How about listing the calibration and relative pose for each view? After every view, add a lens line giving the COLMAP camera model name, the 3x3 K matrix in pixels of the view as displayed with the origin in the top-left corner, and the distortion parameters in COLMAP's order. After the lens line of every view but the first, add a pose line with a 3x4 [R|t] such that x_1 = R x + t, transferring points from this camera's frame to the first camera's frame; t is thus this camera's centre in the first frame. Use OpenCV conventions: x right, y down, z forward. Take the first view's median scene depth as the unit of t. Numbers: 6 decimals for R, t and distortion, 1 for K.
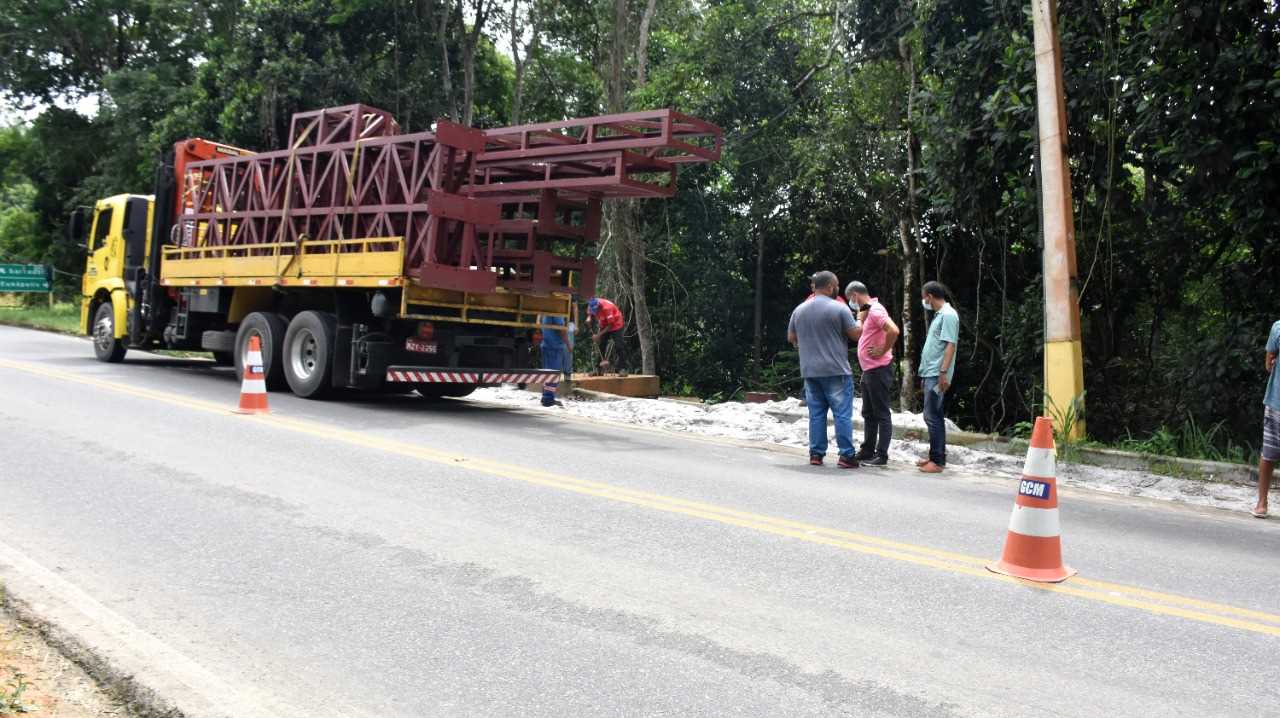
lens RADIAL K [[1120.8, 0, 640.0], [0, 1120.8, 359.0], [0, 0, 1]] dist [-0.039934, 0.009021]
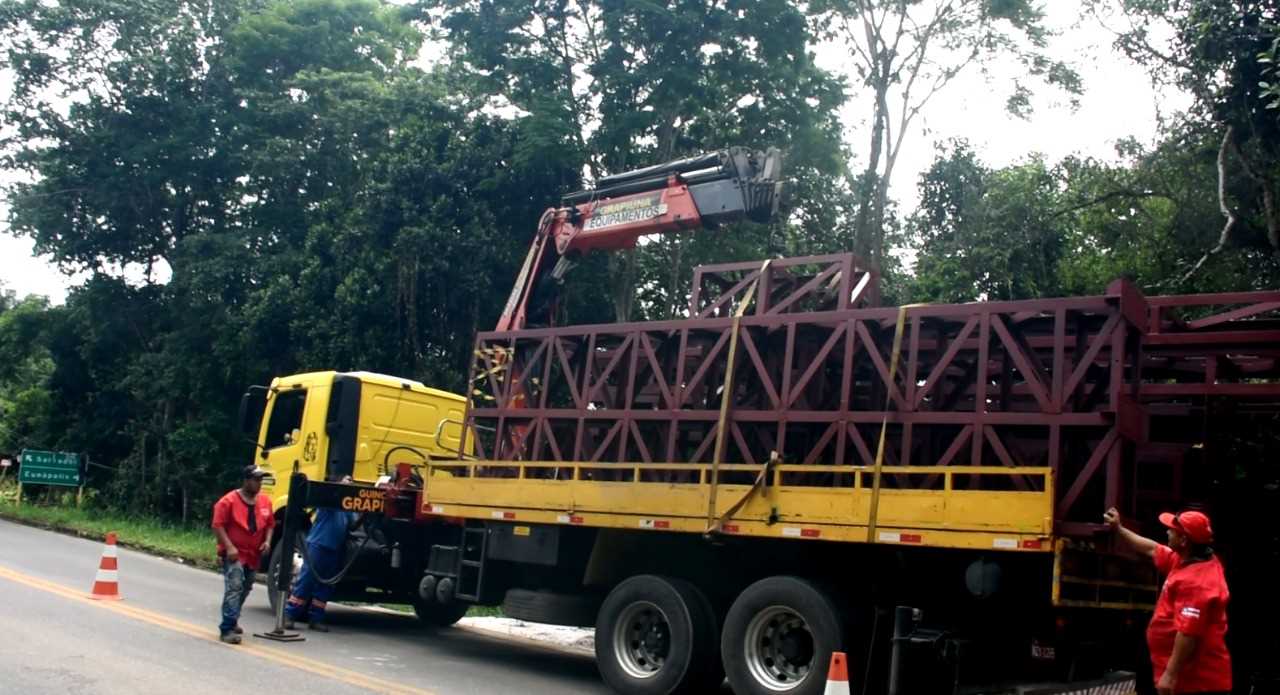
lens RADIAL K [[1107.8, 0, 640.0], [0, 1107.8, 347.5], [0, 0, 1]] dist [-0.144634, 0.008136]
pose [[0.996403, 0.046667, 0.070734, -0.385231], [-0.031909, 0.979885, -0.196997, -0.042154], [-0.078505, 0.194031, 0.977849, 0.365294]]
